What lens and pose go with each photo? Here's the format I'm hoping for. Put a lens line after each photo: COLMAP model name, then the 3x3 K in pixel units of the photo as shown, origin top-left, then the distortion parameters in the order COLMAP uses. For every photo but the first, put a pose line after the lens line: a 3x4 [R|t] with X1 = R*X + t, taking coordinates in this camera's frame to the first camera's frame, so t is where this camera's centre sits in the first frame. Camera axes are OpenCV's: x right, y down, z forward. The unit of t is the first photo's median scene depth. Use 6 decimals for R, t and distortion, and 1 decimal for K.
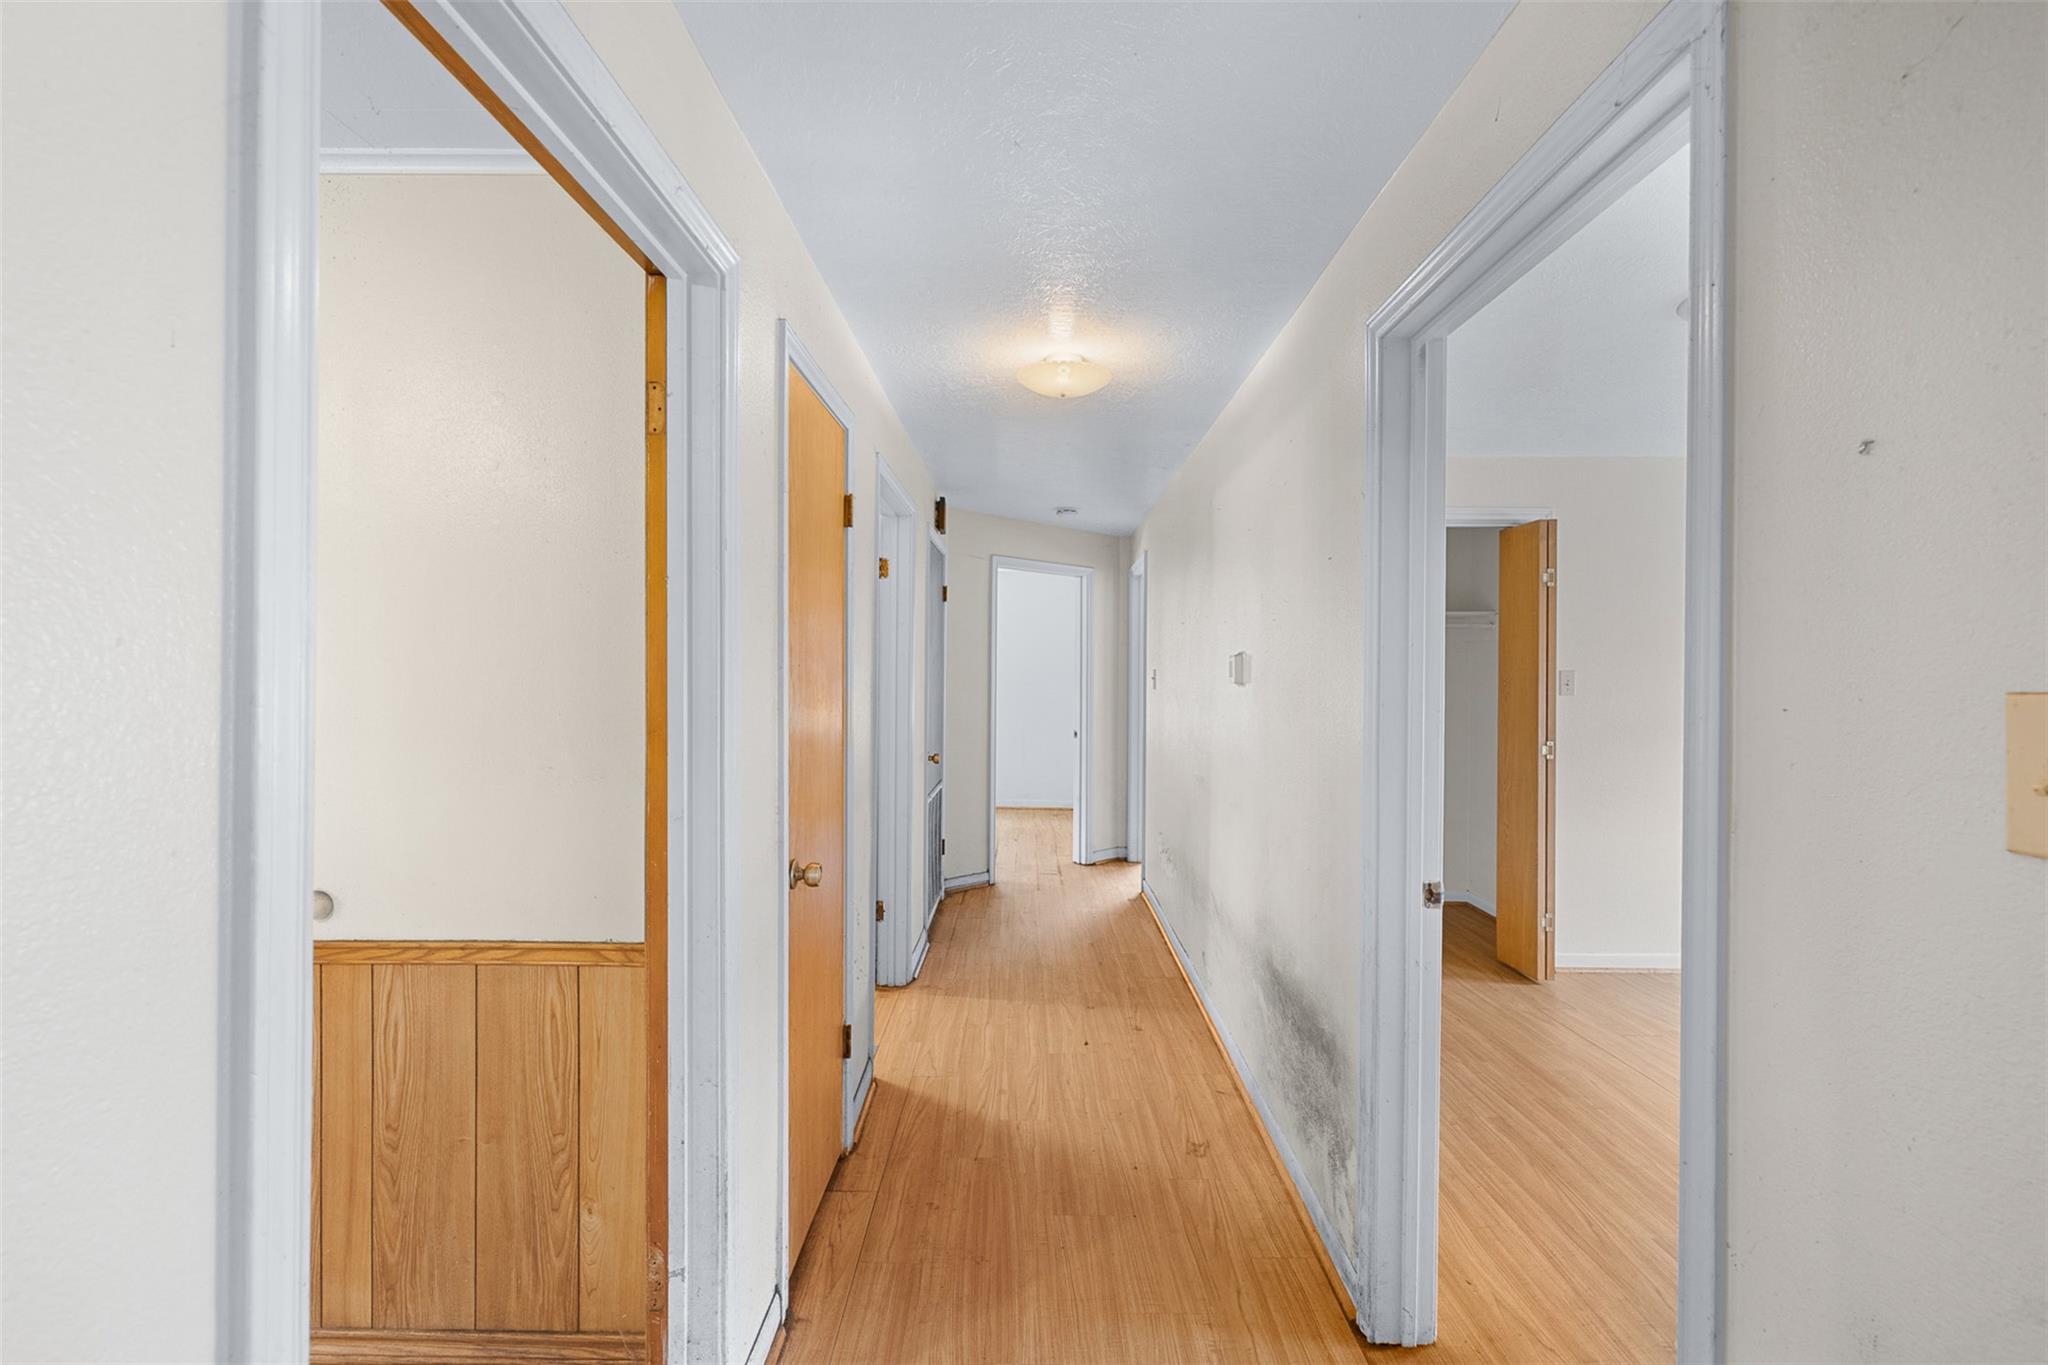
lens RADIAL K [[882.2, 0, 1038.0], [0, 882.2, 682.4], [0, 0, 1]] dist [0.000016, -0.000230]
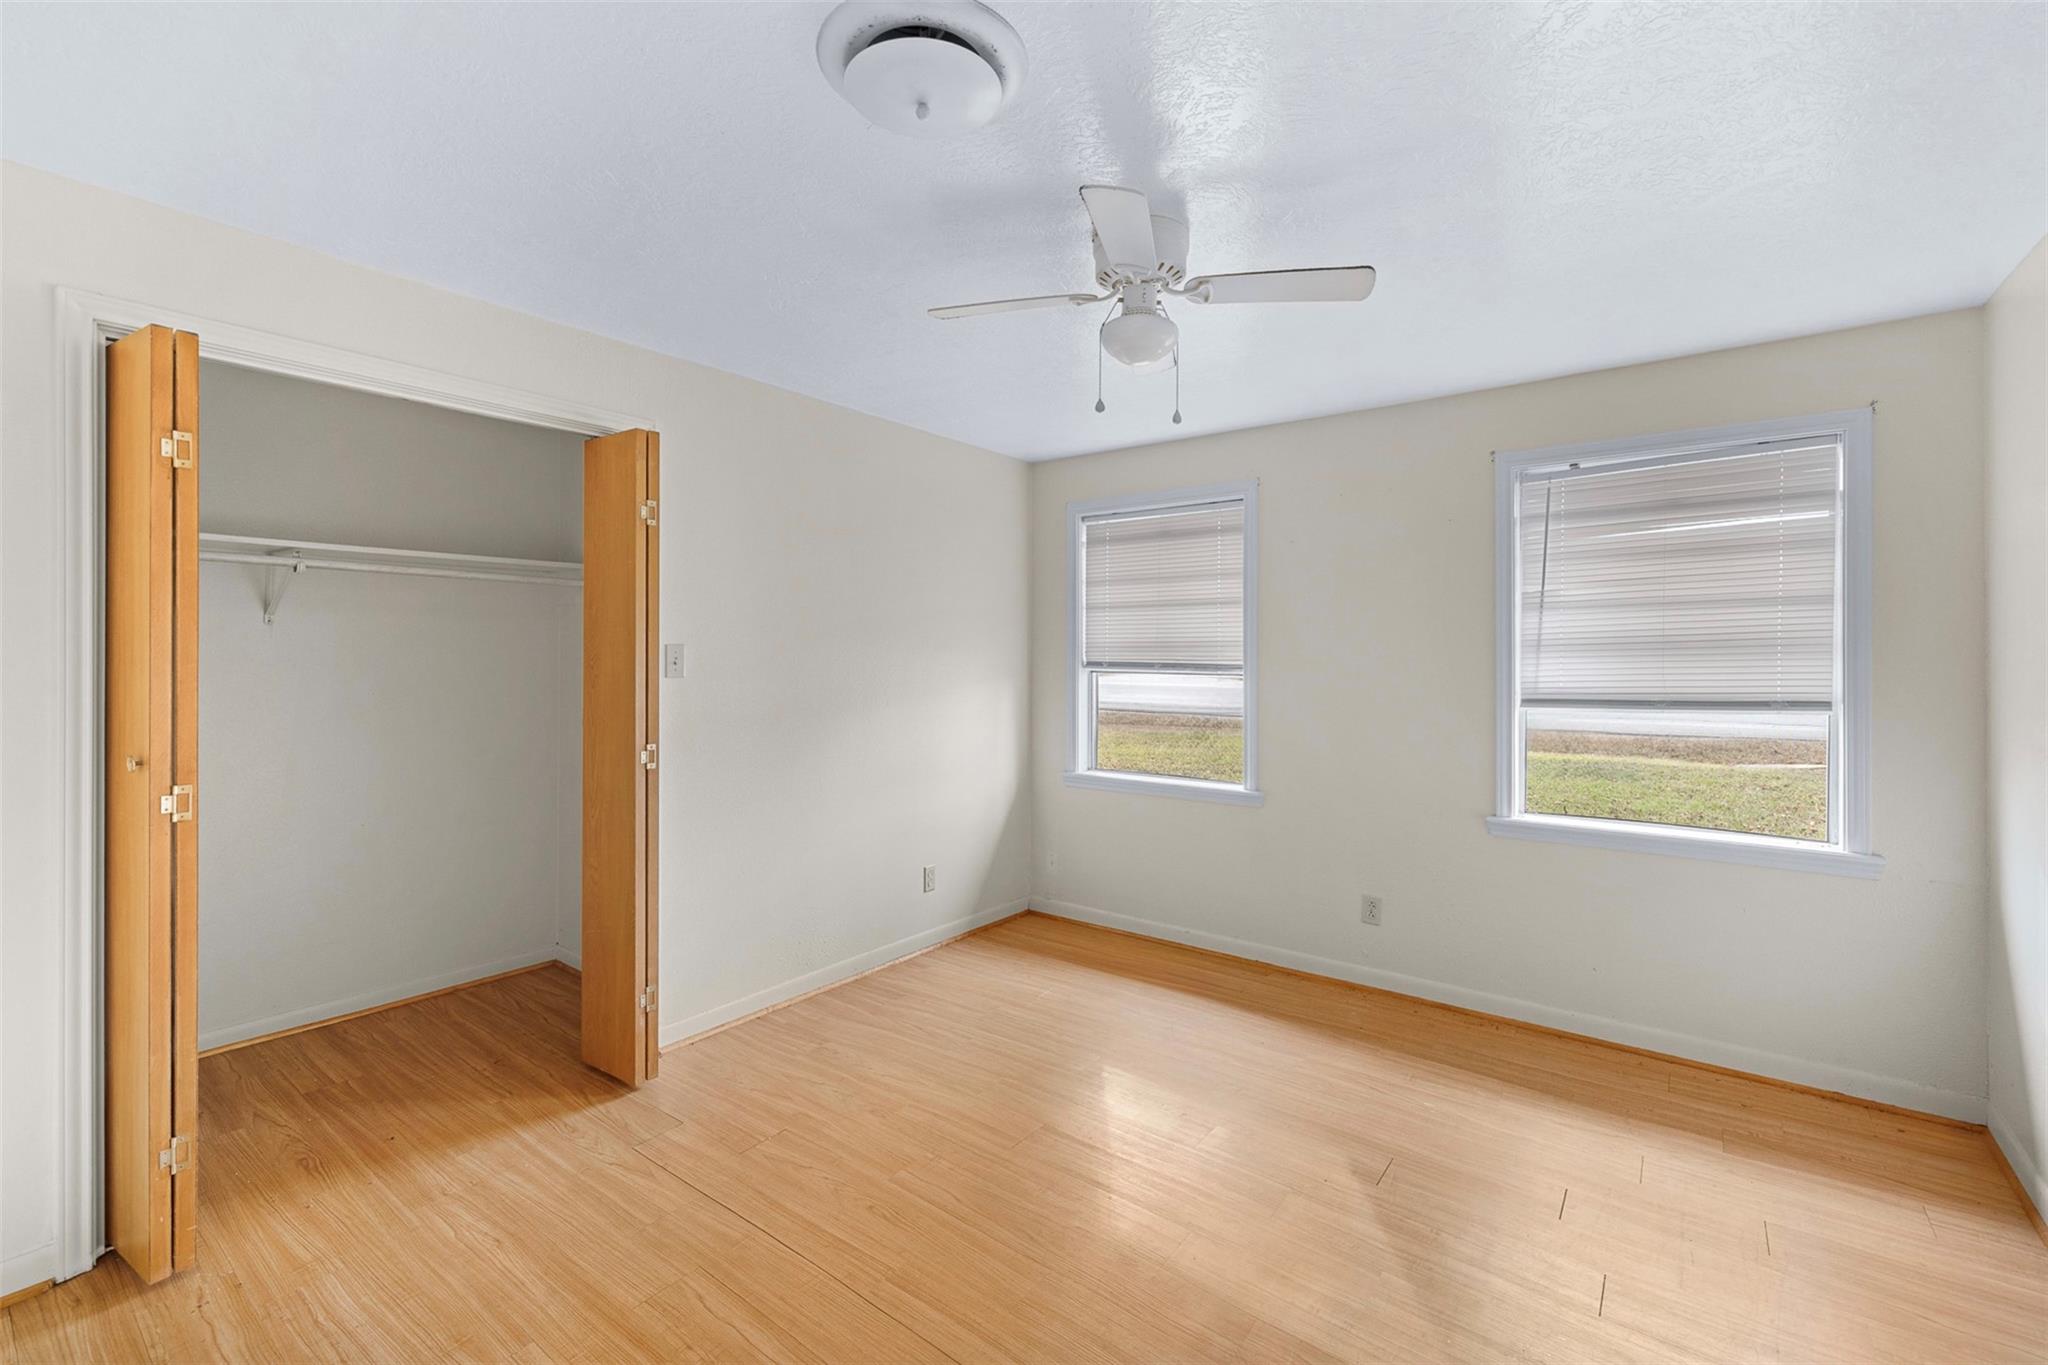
lens RADIAL K [[882.2, 0, 1034.1], [0, 882.2, 669.4], [0, 0, 1]] dist [0.000016, -0.000230]
pose [[0.597051, -0.004430, 0.802191, 0.195335], [0.000120, 0.999985, 0.005433, 0.002849], [-0.802203, -0.003148, 0.597043, 0.329258]]
